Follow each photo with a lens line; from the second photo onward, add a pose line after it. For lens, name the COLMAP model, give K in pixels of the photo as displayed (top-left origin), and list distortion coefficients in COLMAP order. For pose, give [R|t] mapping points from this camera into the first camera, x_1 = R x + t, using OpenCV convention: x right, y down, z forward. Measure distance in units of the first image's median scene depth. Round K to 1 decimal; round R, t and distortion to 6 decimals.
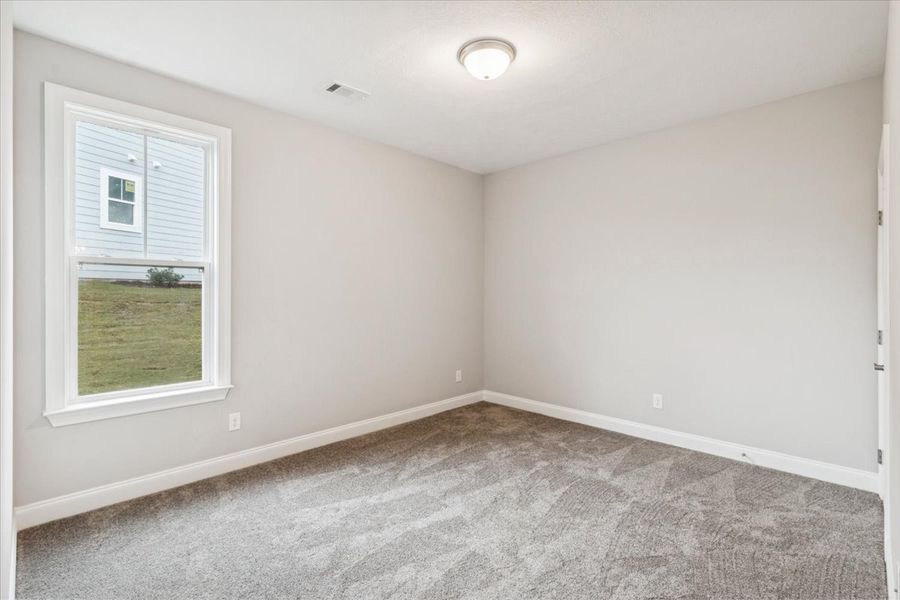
lens RADIAL K [[417.9, 0, 451.0], [0, 417.9, 294.8], [0, 0, 1]] dist [0.001099, 0.000093]
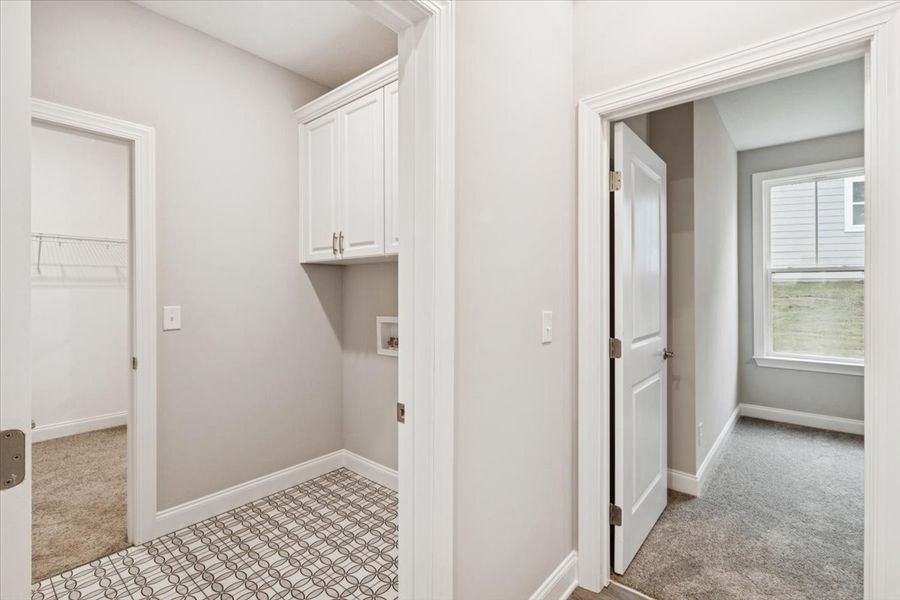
lens RADIAL K [[417.9, 0, 451.0], [0, 417.9, 294.8], [0, 0, 1]] dist [0.001099, 0.000093]
pose [[0.071427, -0.005915, -0.997428, 0.744021], [0.005440, 0.999970, -0.005540, 0.015637], [0.997431, -0.005030, 0.071457, -0.436623]]
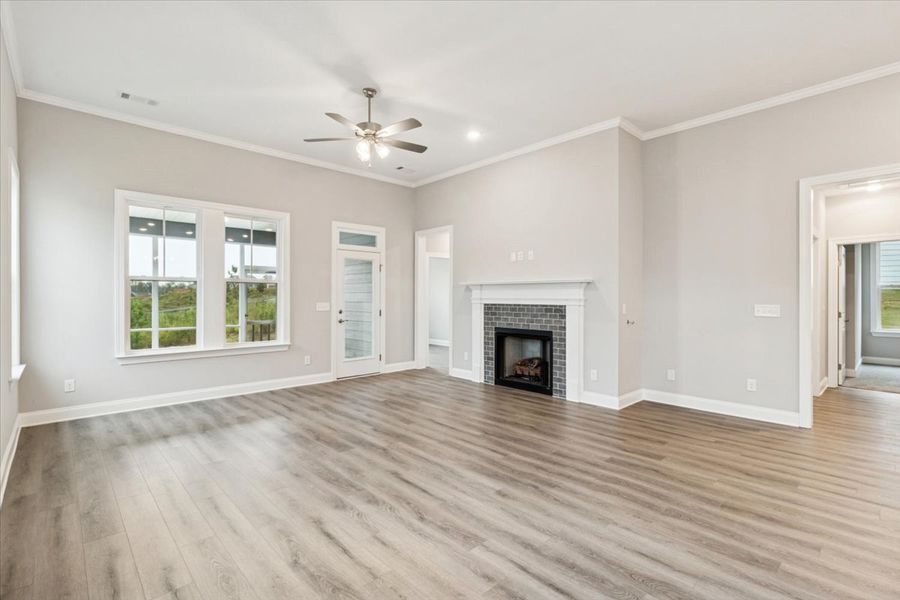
lens RADIAL K [[417.9, 0, 451.0], [0, 417.9, 294.8], [0, 0, 1]] dist [0.001099, 0.000093]
pose [[-0.025390, -0.008589, -0.999641, 2.726276], [-0.008756, 0.999927, -0.008369, 0.030488], [0.999639, 0.008541, -0.025463, -2.521298]]
